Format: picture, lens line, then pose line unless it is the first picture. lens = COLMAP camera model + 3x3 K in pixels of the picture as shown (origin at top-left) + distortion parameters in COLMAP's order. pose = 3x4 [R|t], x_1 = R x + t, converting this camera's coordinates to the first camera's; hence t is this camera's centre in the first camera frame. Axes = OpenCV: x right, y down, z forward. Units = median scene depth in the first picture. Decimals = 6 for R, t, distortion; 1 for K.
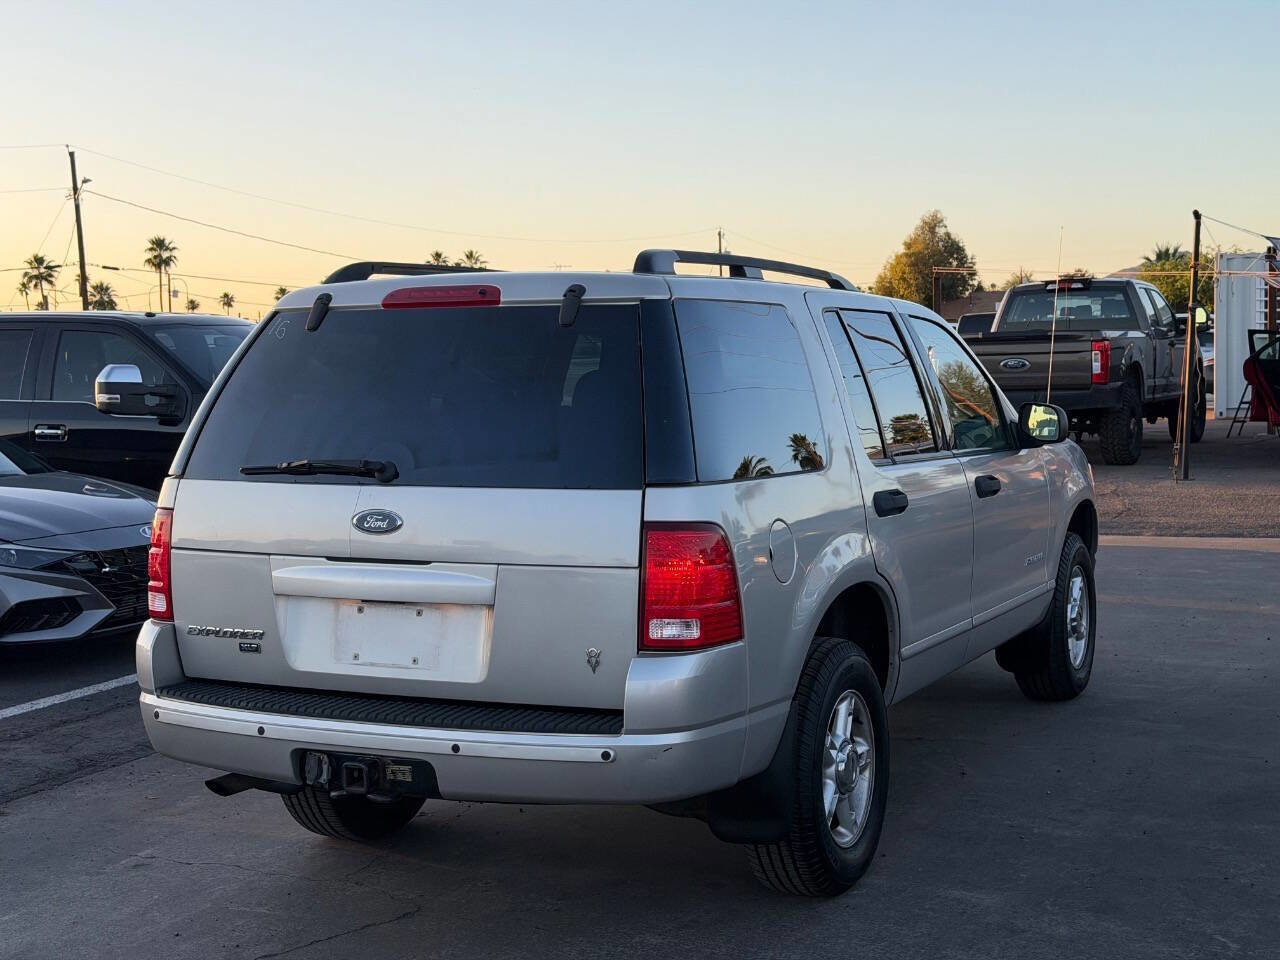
lens RADIAL K [[1805.9, 0, 640.0], [0, 1805.9, 480.0], [0, 0, 1]] dist [0.143836, -0.068989]
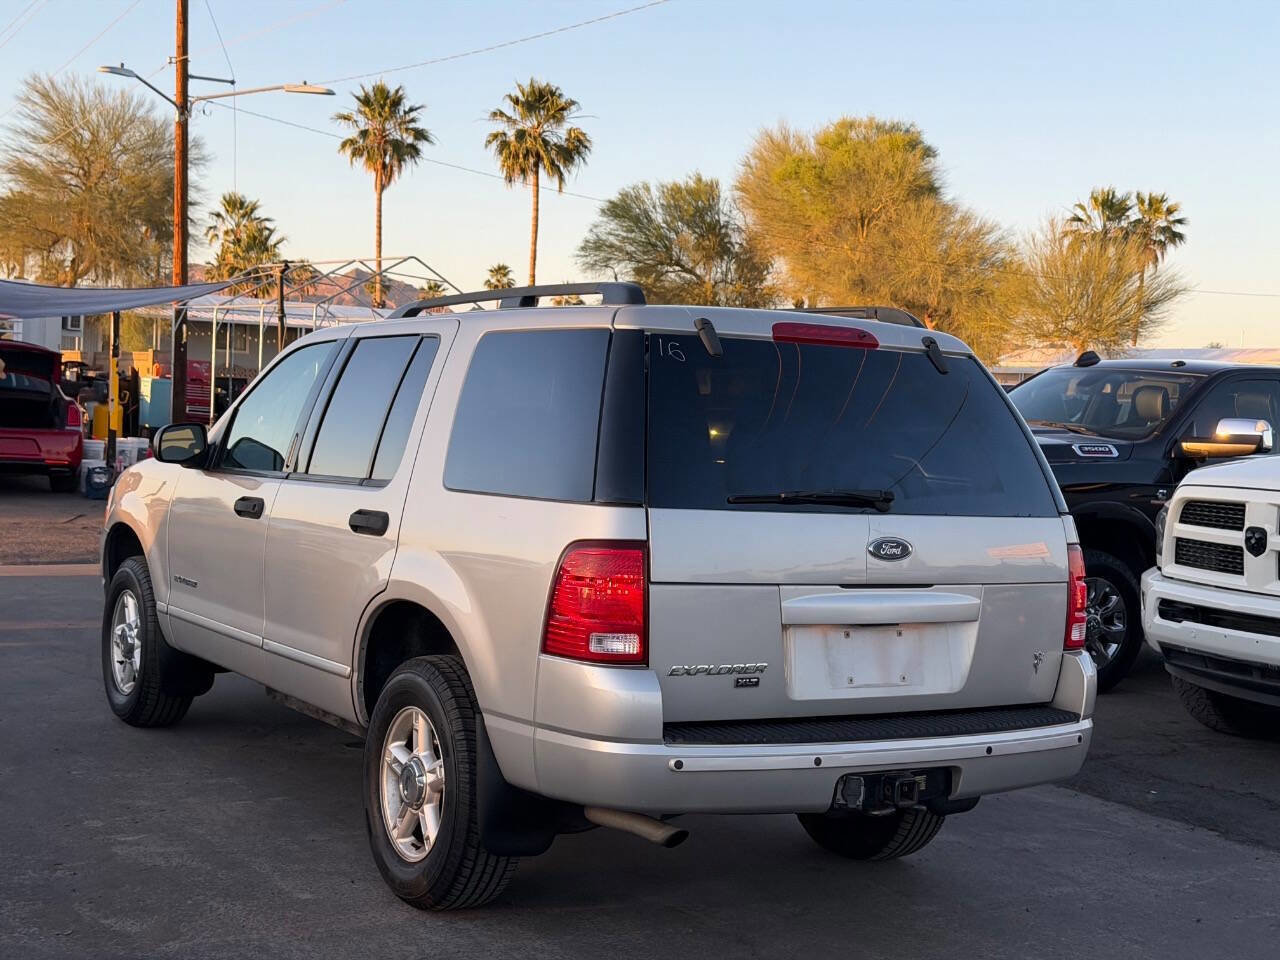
lens RADIAL K [[1805.9, 0, 640.0], [0, 1805.9, 480.0], [0, 0, 1]] dist [0.143836, -0.068989]
pose [[0.533683, 0.011209, 0.845610, -1.014723], [0.000783, 0.999905, -0.013749, -0.002396], [-0.845684, 0.007999, 0.533624, 0.509600]]
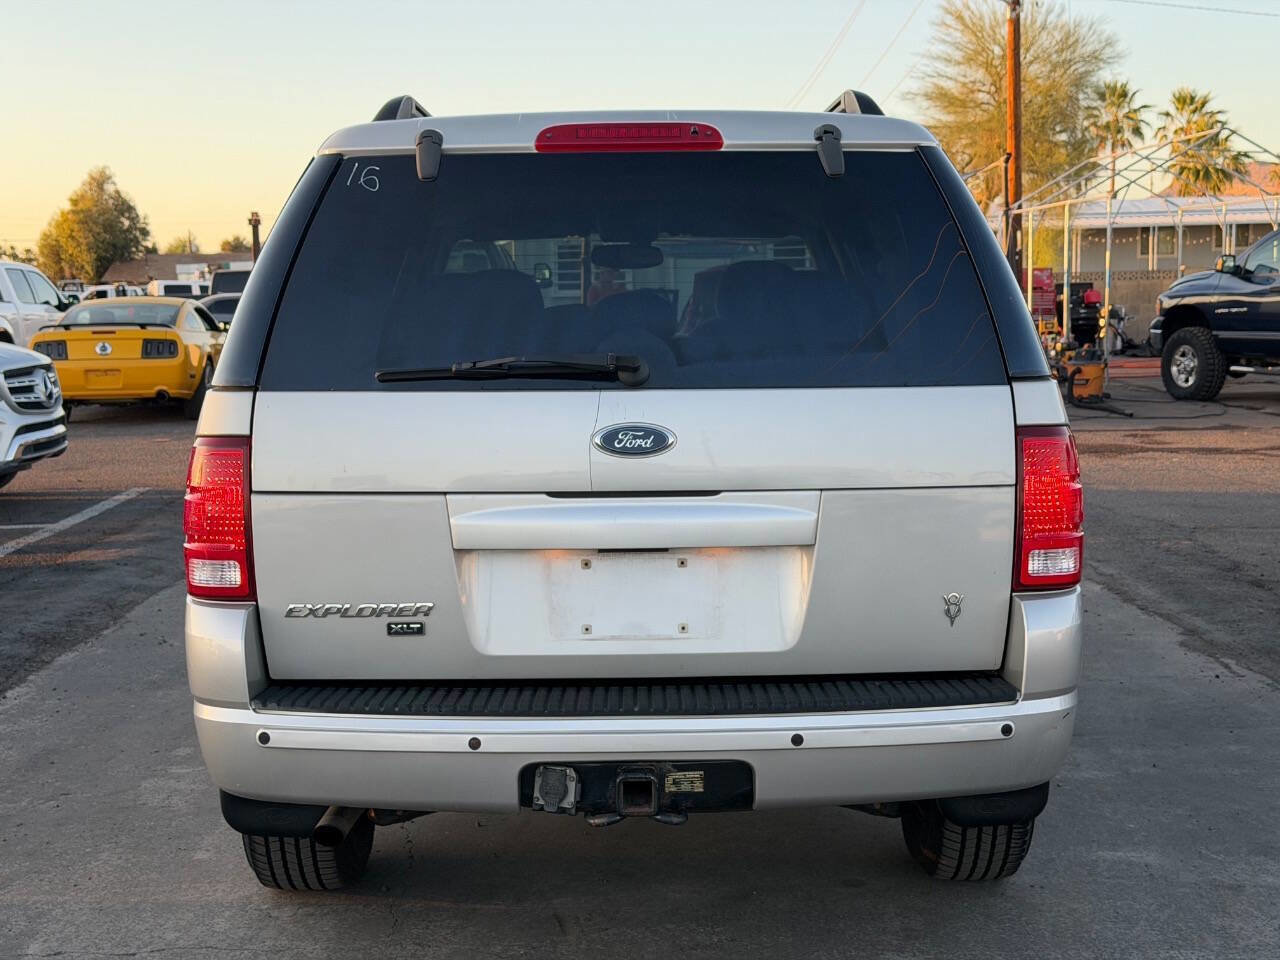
lens RADIAL K [[1805.9, 0, 640.0], [0, 1805.9, 480.0], [0, 0, 1]] dist [0.143836, -0.068989]
pose [[0.895379, -0.035893, 0.443856, -0.421541], [0.028184, 0.999316, 0.023956, 0.019861], [-0.444412, -0.008940, 0.895778, 0.321606]]
